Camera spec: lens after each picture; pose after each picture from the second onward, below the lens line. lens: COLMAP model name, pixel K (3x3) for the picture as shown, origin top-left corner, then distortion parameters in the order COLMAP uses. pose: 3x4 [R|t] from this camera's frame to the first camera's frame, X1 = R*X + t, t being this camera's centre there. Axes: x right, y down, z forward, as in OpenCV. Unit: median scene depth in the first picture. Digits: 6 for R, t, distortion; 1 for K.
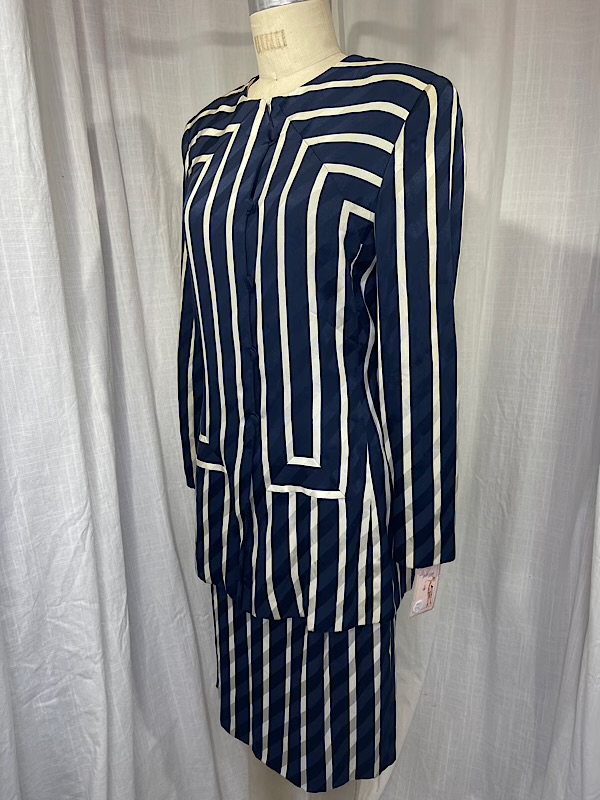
lens RADIAL K [[588.8, 0, 300.0], [0, 588.8, 400.0], [0, 0, 1]] dist [0.052244, -0.075249]
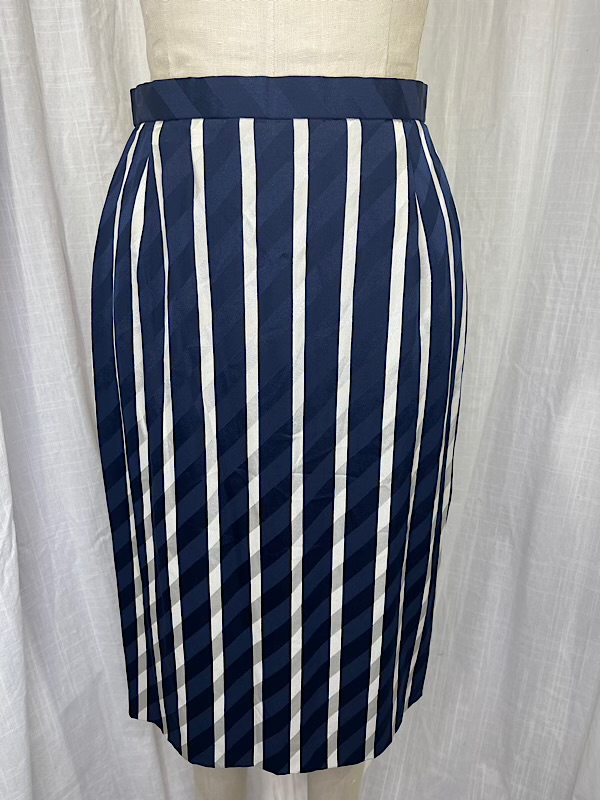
lens RADIAL K [[573.0, 0, 314.4], [0, 573.0, 402.4], [0, 0, 1]] dist [0.002946, -0.002100]
pose [[0.999074, 0.028352, 0.032359, 0.026584], [-0.031815, 0.993191, 0.112066, 0.112952], [-0.028961, -0.112991, 0.993174, 0.315584]]
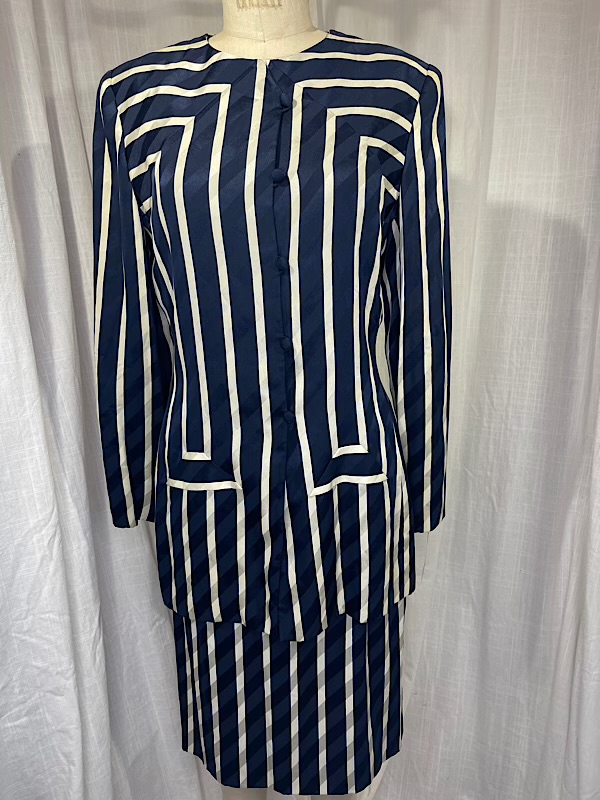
lens RADIAL K [[583.2, 0, 304.4], [0, 583.2, 400.9], [0, 0, 1]] dist [0.051073, -0.077685]
pose [[0.999181, -0.016793, 0.036828, 0.001569], [0.016245, 0.999754, 0.015112, -0.001533], [-0.037072, -0.014501, 0.999207, 0.057077]]
